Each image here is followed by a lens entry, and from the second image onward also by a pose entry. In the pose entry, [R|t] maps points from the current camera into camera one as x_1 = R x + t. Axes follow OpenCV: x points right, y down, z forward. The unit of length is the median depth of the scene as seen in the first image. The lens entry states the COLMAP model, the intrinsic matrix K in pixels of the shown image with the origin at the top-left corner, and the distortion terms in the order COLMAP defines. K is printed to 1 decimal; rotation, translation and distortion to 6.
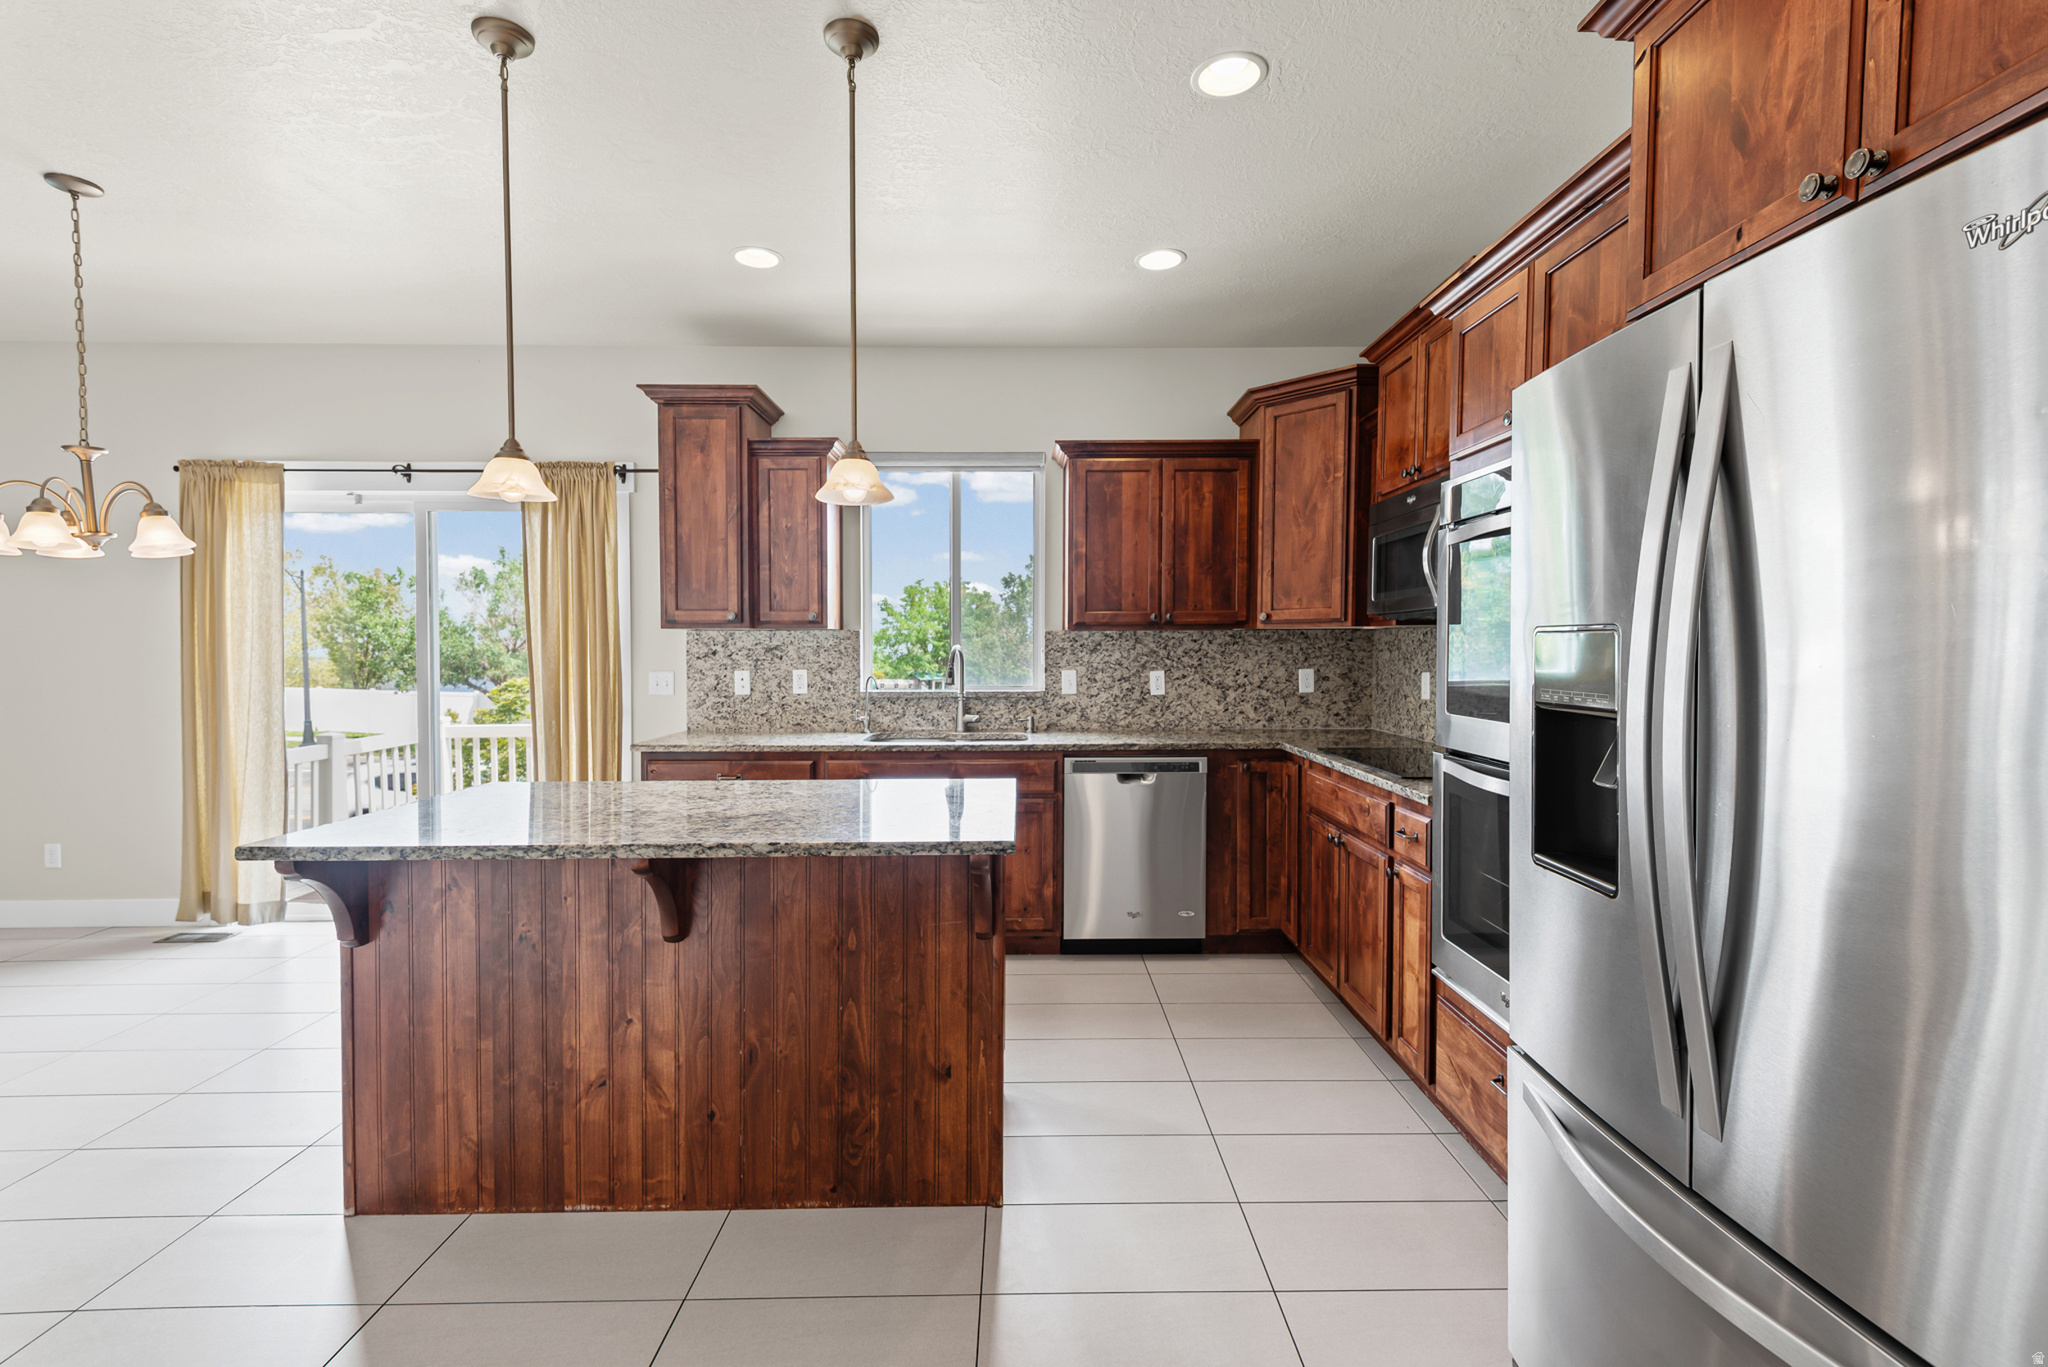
lens RADIAL K [[918.8, 0, 1037.3], [0, 918.8, 681.6], [0, 0, 1]] dist [0.031645, -0.011856]
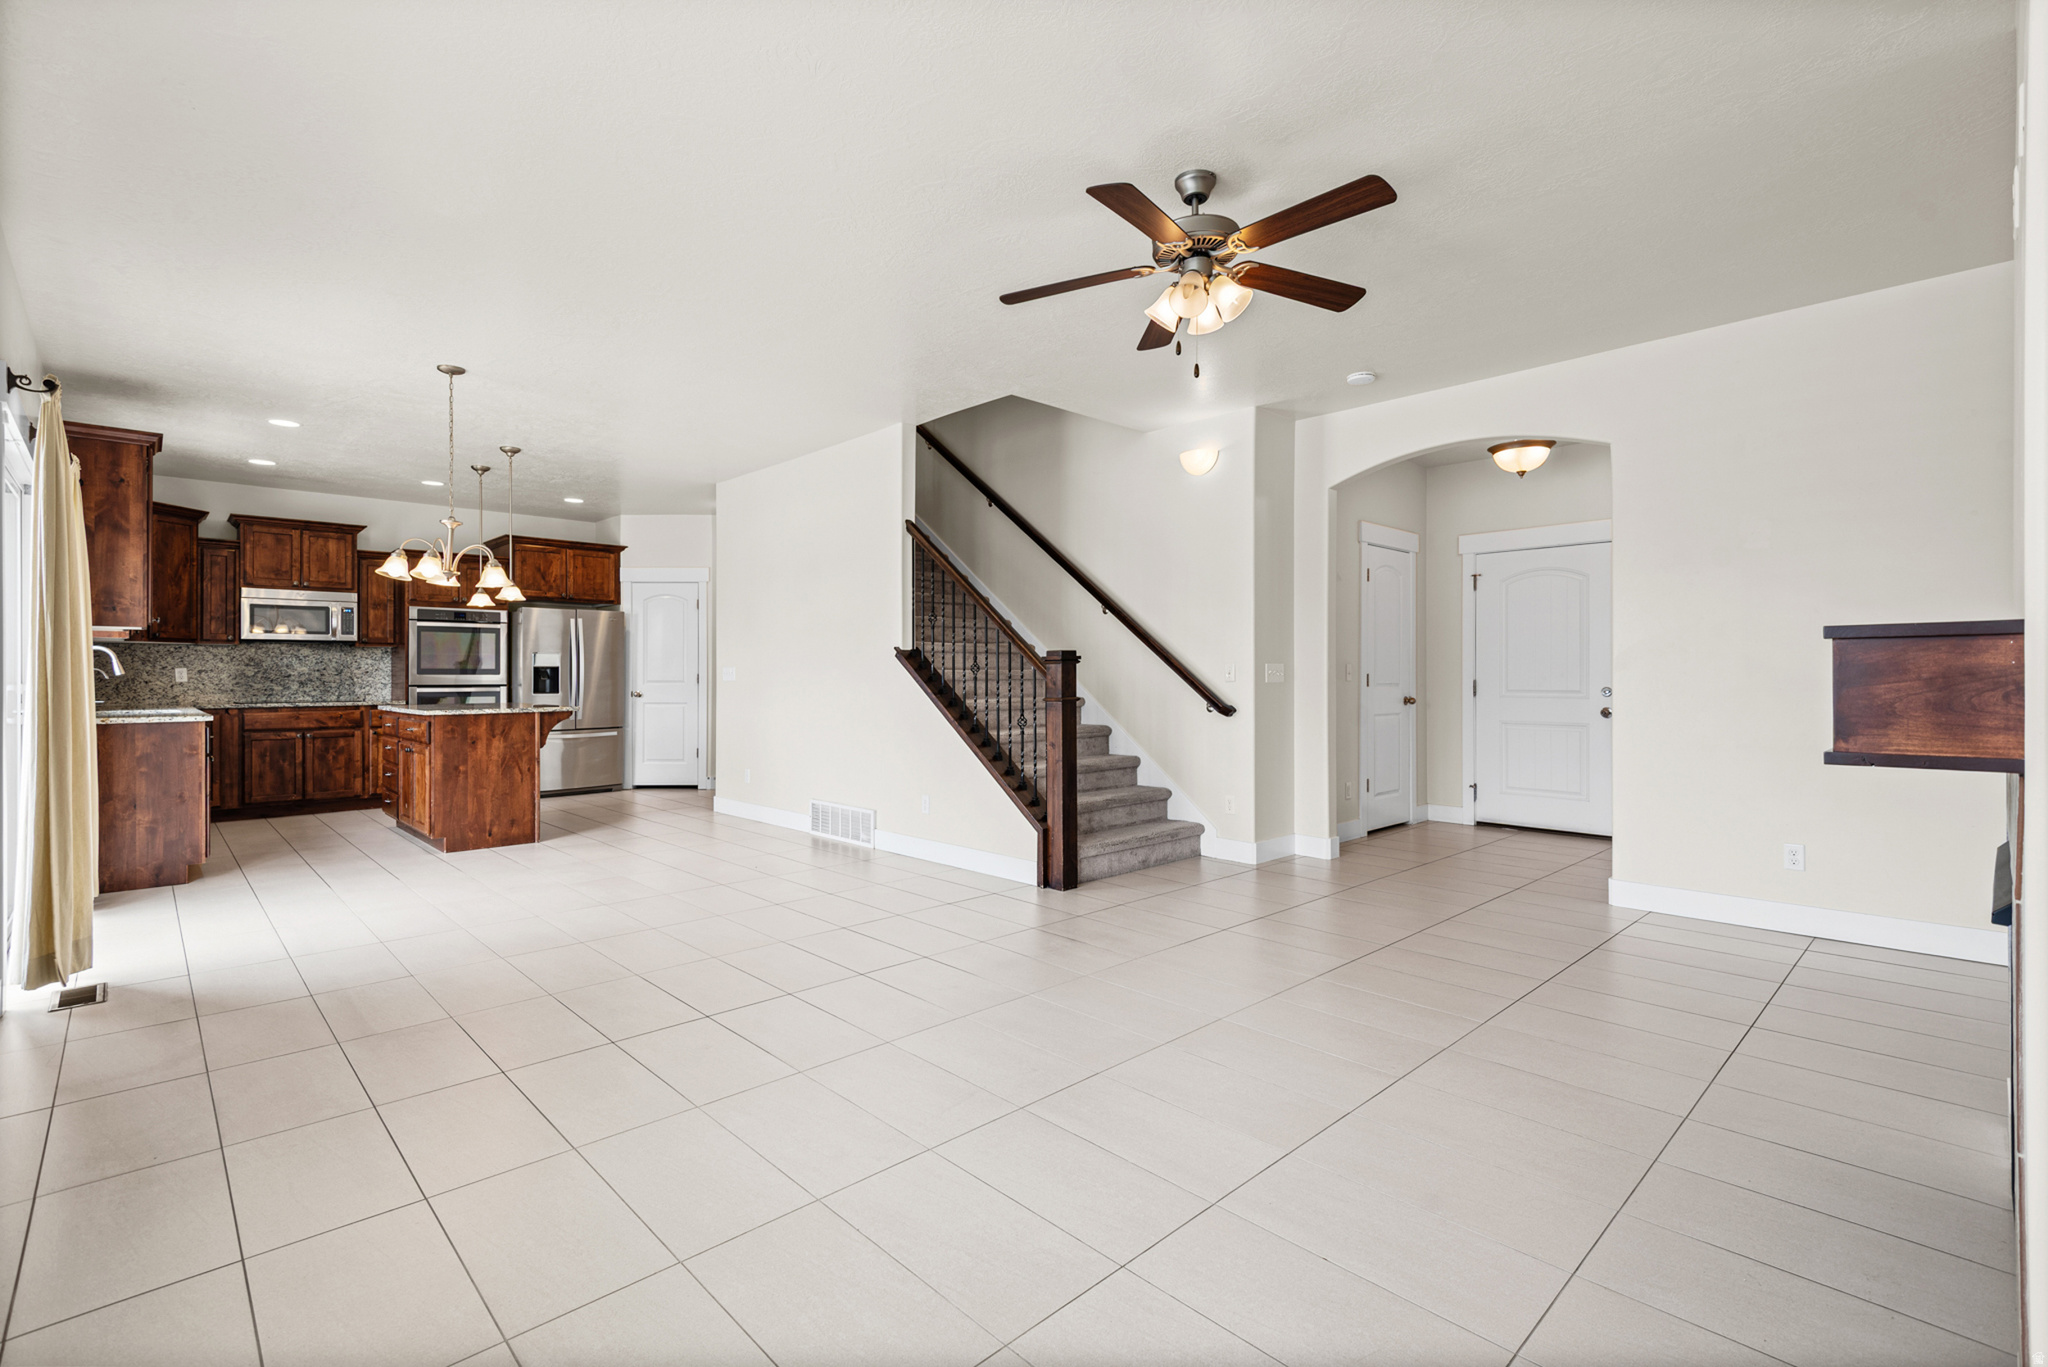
lens RADIAL K [[918.8, 0, 1027.0], [0, 918.8, 672.4], [0, 0, 1]] dist [0.031645, -0.011856]
pose [[-0.678932, 0.005558, 0.734180, -1.990805], [0.033186, 0.999182, 0.023124, 0.011693], [-0.733451, 0.040065, -0.678561, 0.931381]]
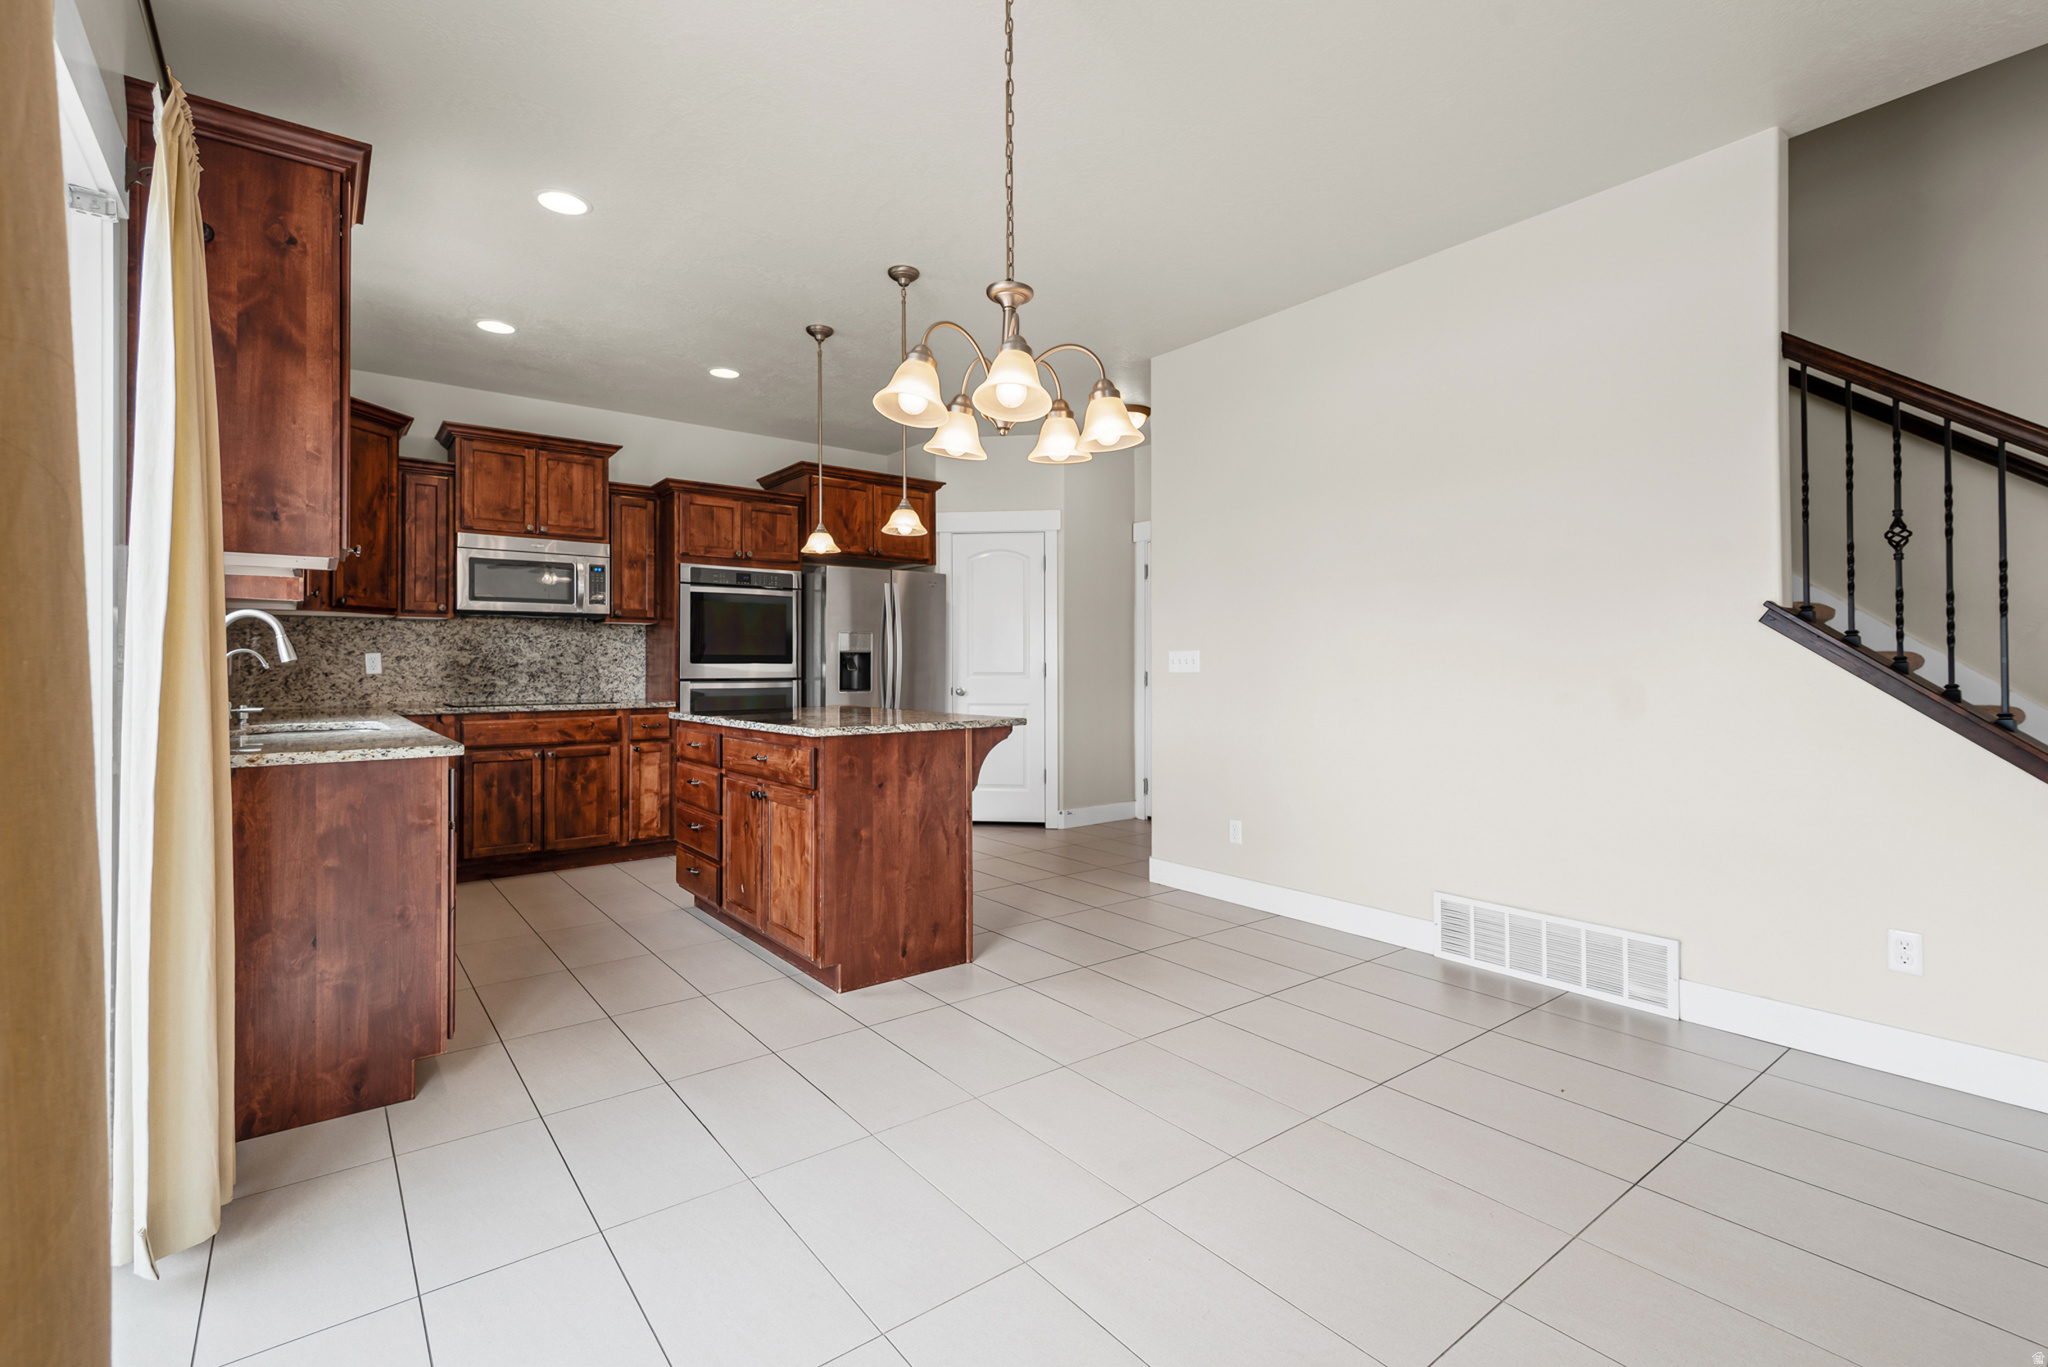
lens RADIAL K [[918.8, 0, 1037.4], [0, 918.8, 657.7], [0, 0, 1]] dist [0.031645, -0.011856]
pose [[-0.606076, 0.011281, 0.795327, -1.065789], [0.035648, 0.999280, 0.012992, 0.011559], [-0.794608, 0.036226, -0.606041, 0.950631]]
